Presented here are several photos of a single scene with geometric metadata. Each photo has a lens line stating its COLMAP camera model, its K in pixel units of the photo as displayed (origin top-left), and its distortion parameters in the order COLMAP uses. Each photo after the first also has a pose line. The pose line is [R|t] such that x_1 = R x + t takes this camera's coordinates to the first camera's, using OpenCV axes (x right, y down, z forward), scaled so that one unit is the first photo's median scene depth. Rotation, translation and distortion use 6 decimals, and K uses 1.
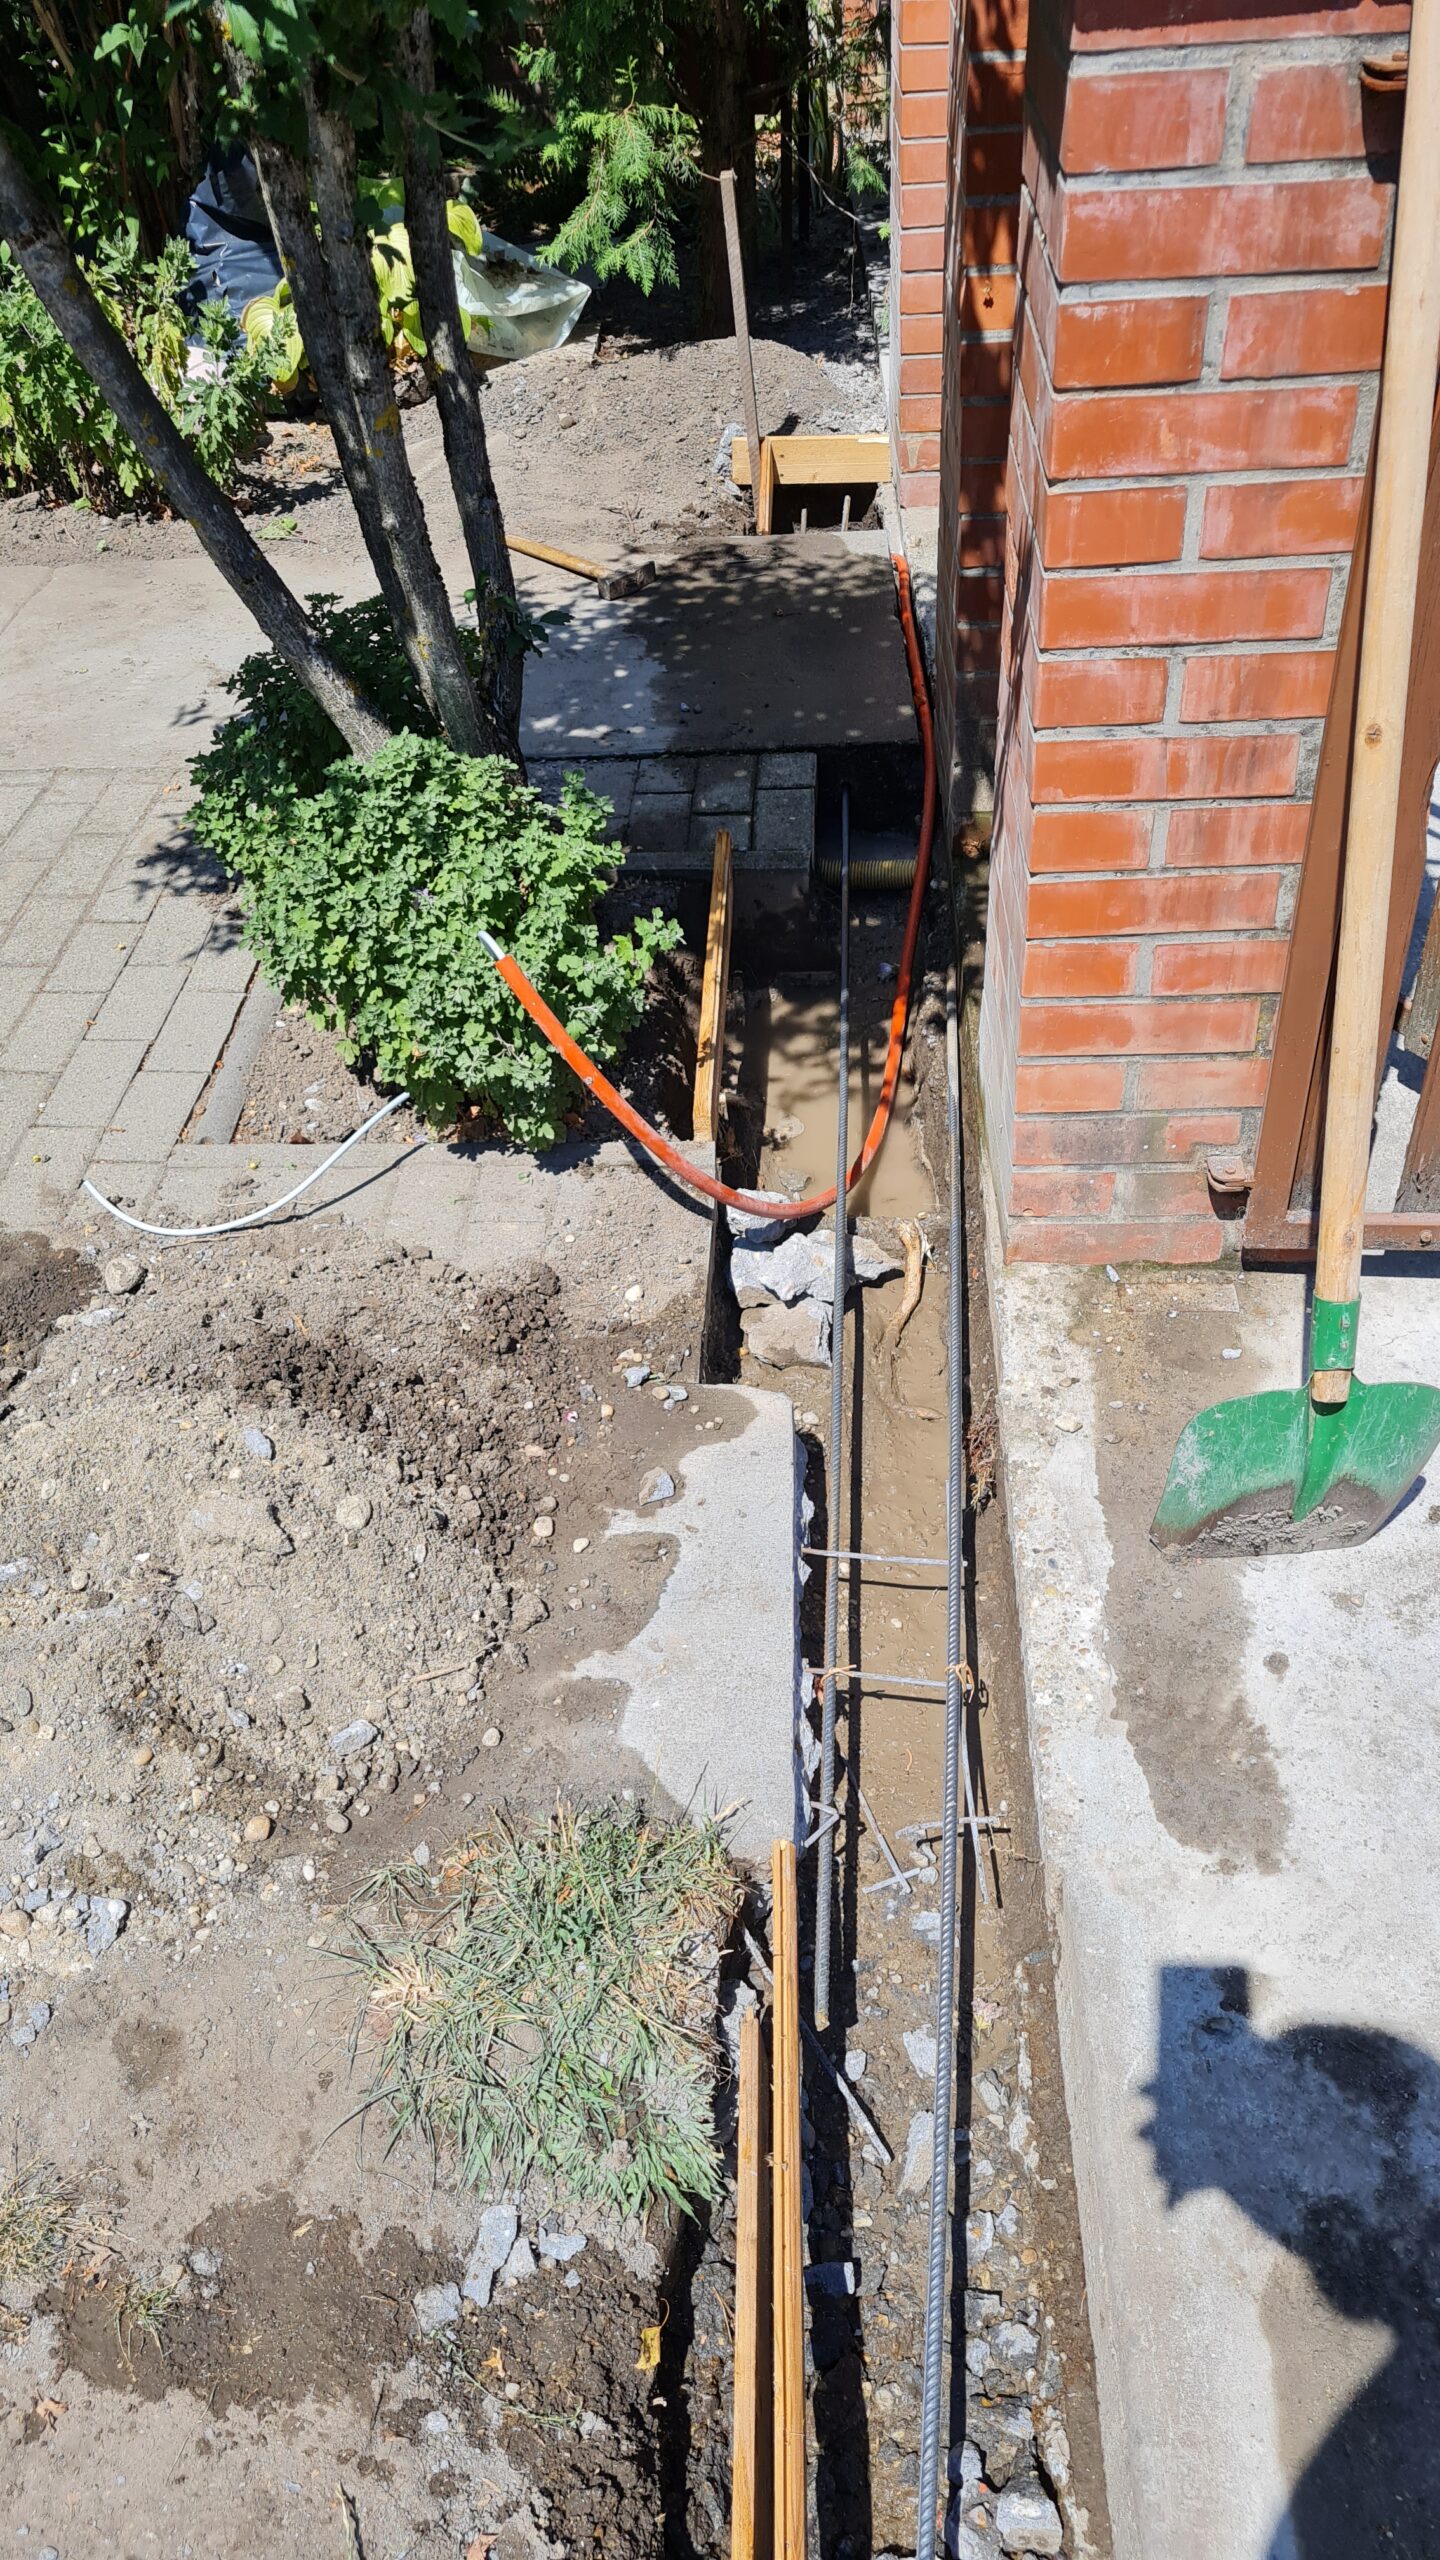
lens RADIAL K [[1909.4, 0, 720.0], [0, 1909.4, 1280.0], [0, 0, 1]] dist [0.052729, -0.035179]
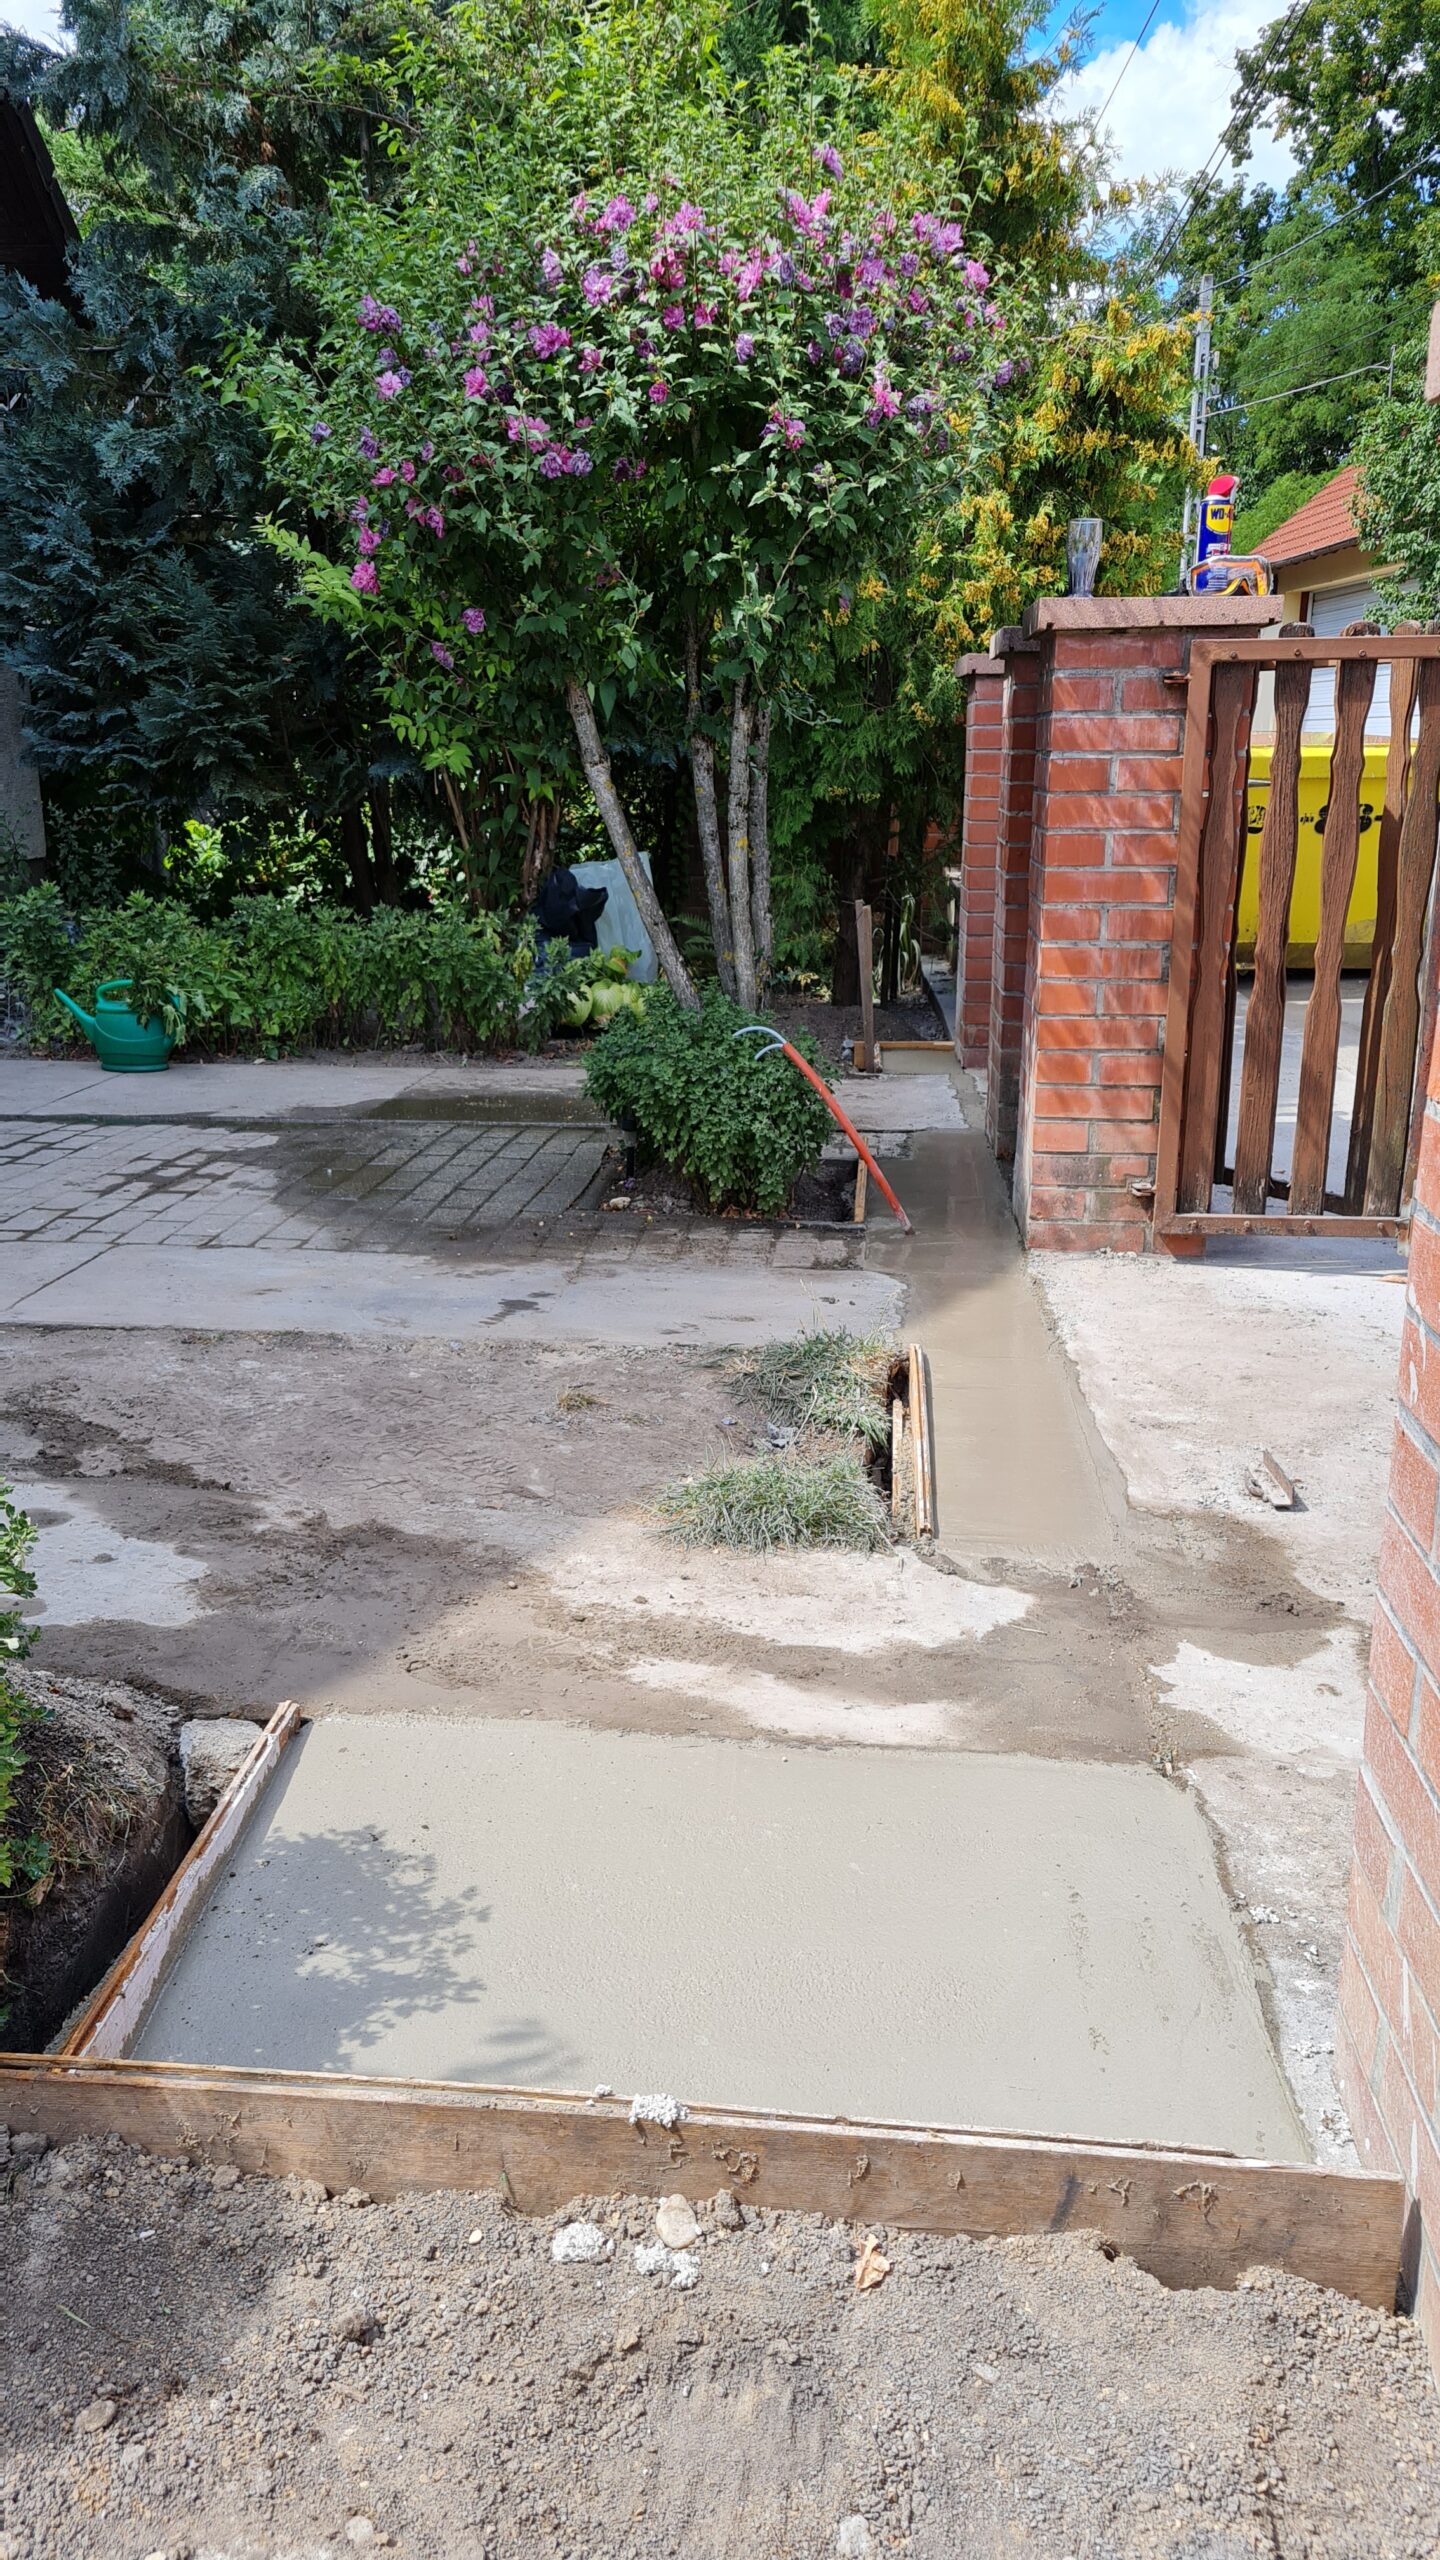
lens RADIAL K [[1848.3, 0, 720.0], [0, 1848.3, 1280.0], [0, 0, 1]] dist [0.053449, -0.029909]
pose [[0.997252, 0.066590, -0.032457, -0.100006], [-0.074071, 0.902928, -0.423361, 0.905519], [0.001115, 0.424601, 0.905380, -0.697918]]
